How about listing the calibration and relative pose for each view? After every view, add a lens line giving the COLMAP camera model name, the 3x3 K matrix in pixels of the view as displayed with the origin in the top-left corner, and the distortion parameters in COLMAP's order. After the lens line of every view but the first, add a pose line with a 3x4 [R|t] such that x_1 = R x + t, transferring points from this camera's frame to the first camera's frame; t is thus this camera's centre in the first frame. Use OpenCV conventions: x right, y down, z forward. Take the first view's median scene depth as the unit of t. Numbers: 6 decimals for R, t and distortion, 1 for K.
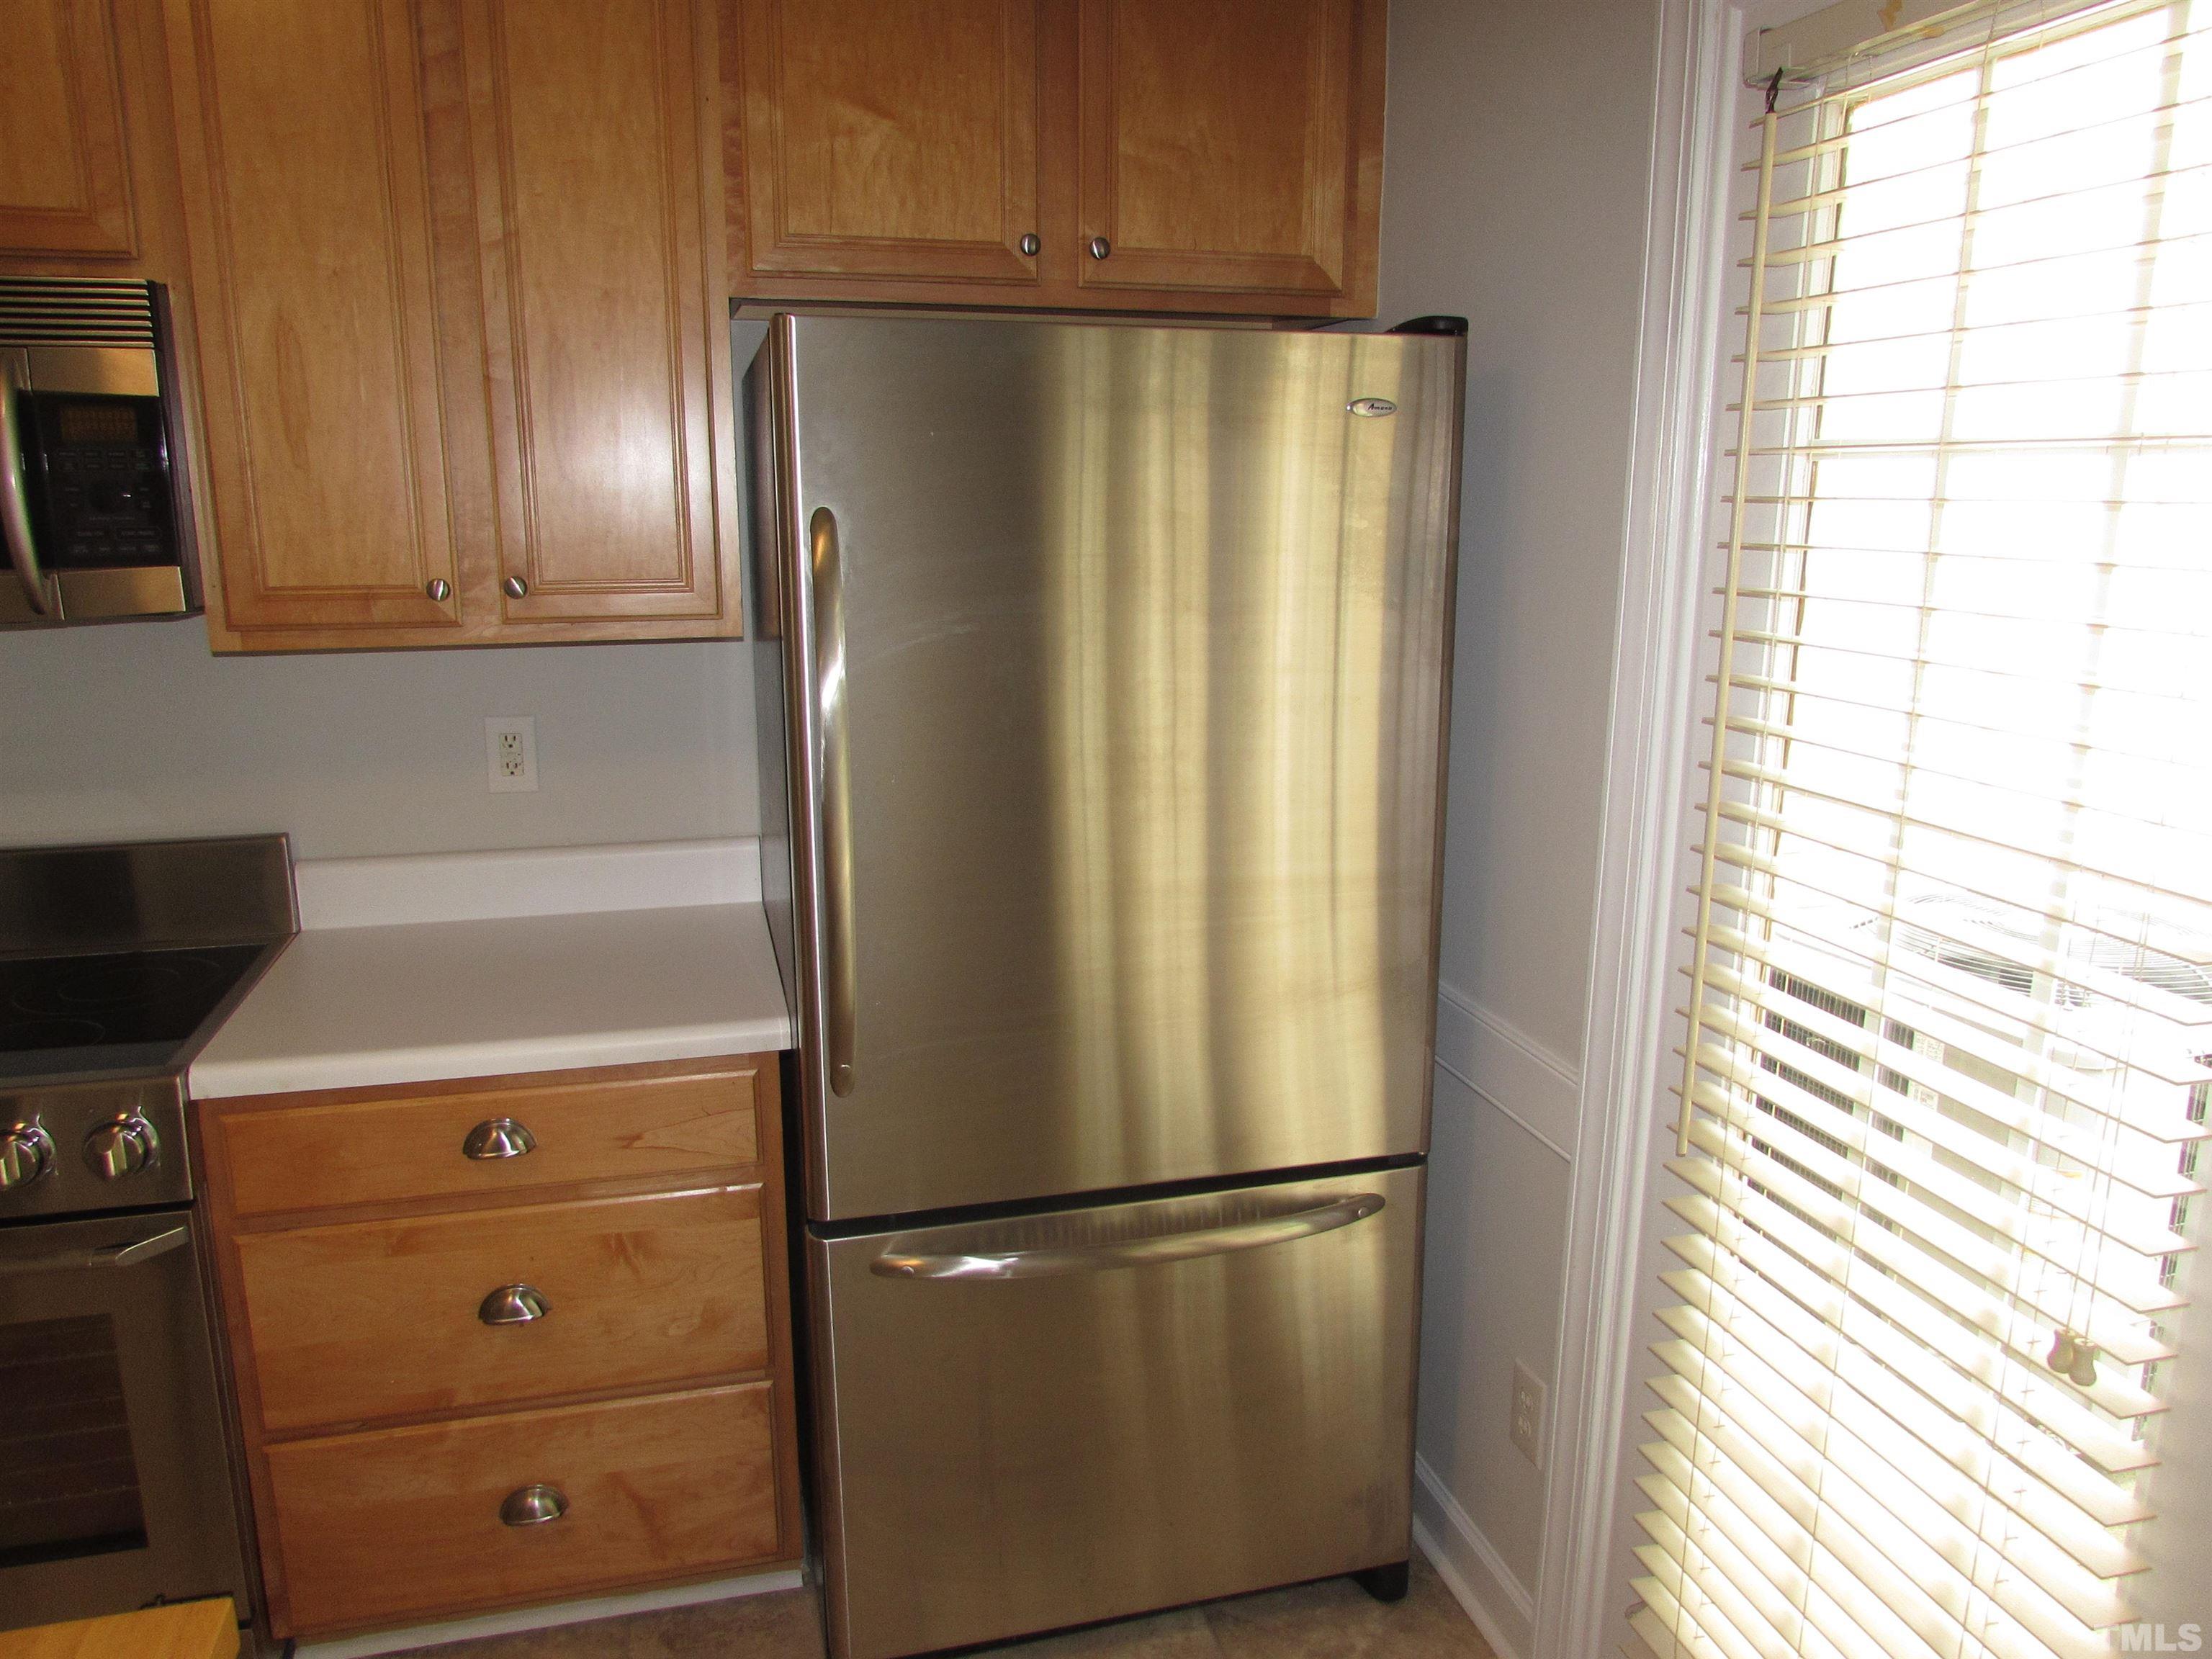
lens RADIAL K [[1566.7, 0, 1106.6], [0, 1566.7, 824.9], [0, 0, 1]] dist [-0.041090, 0.019005]
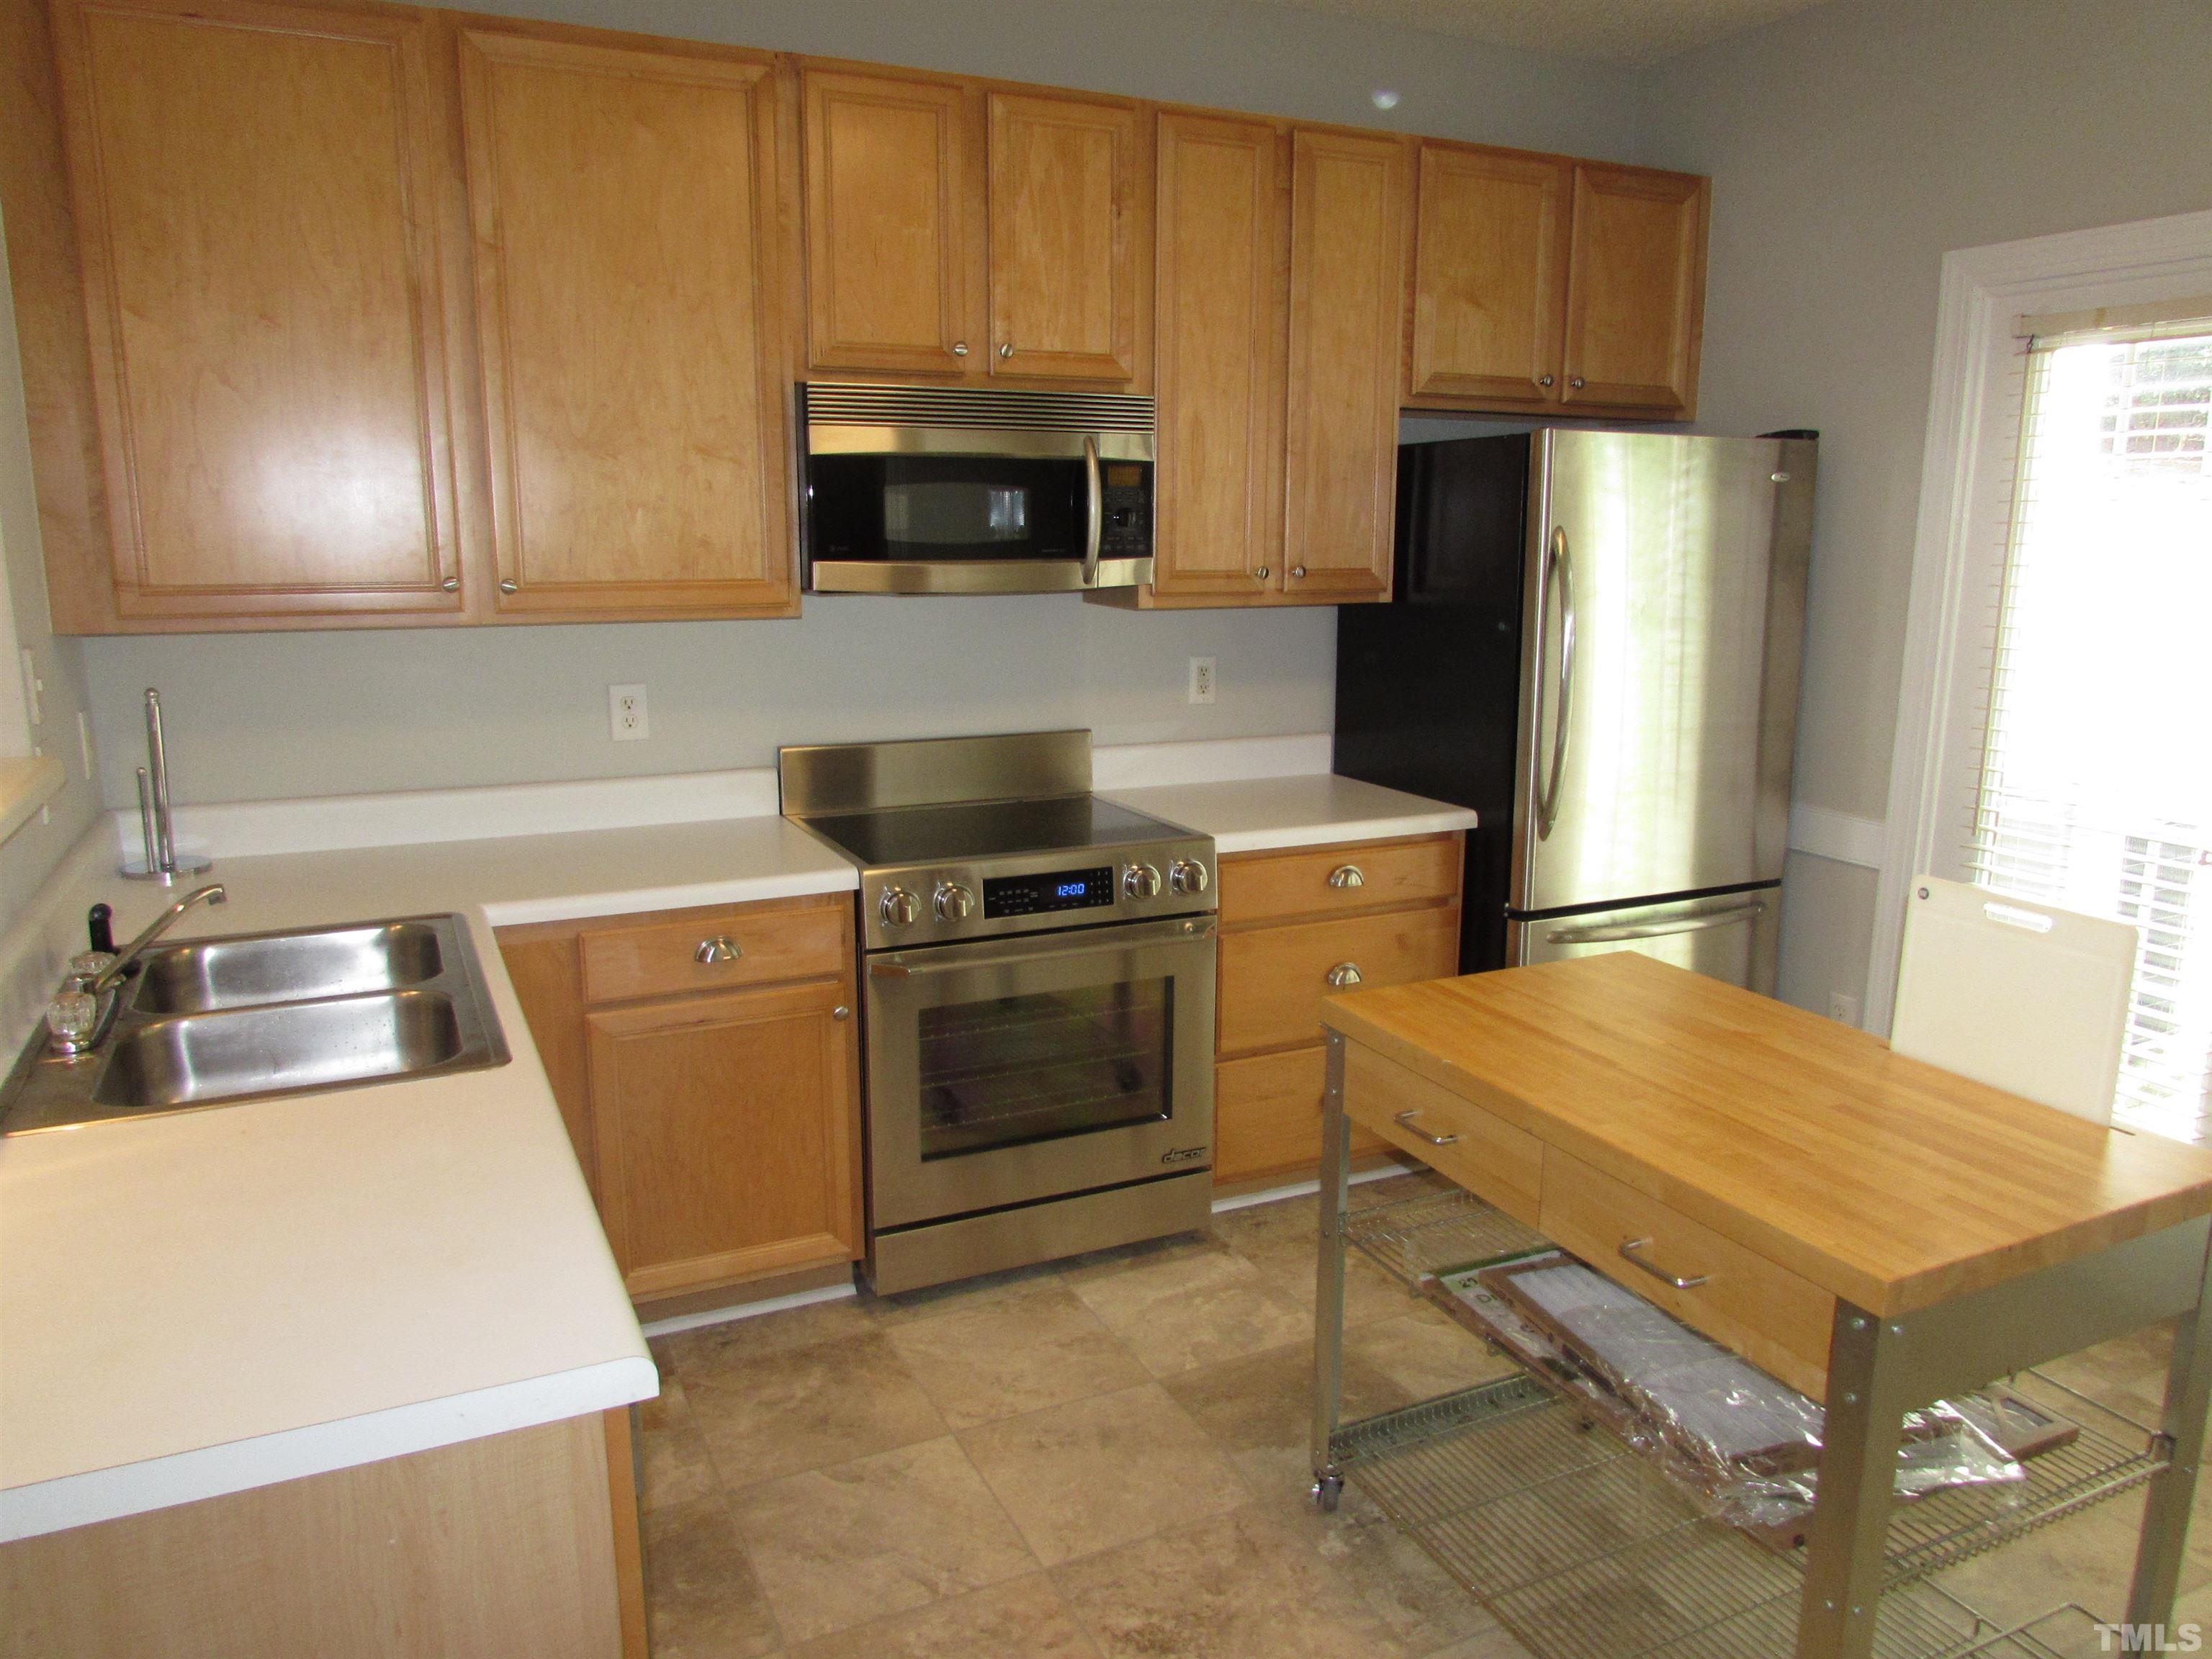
lens RADIAL K [[1566.7, 0, 1104.9], [0, 1566.7, 840.1], [0, 0, 1]] dist [-0.041090, 0.019005]
pose [[0.983400, -0.036333, 0.177779, -0.921583], [0.038850, 0.999188, -0.010699, 0.156993], [-0.177245, 0.017428, 0.984012, -0.675710]]
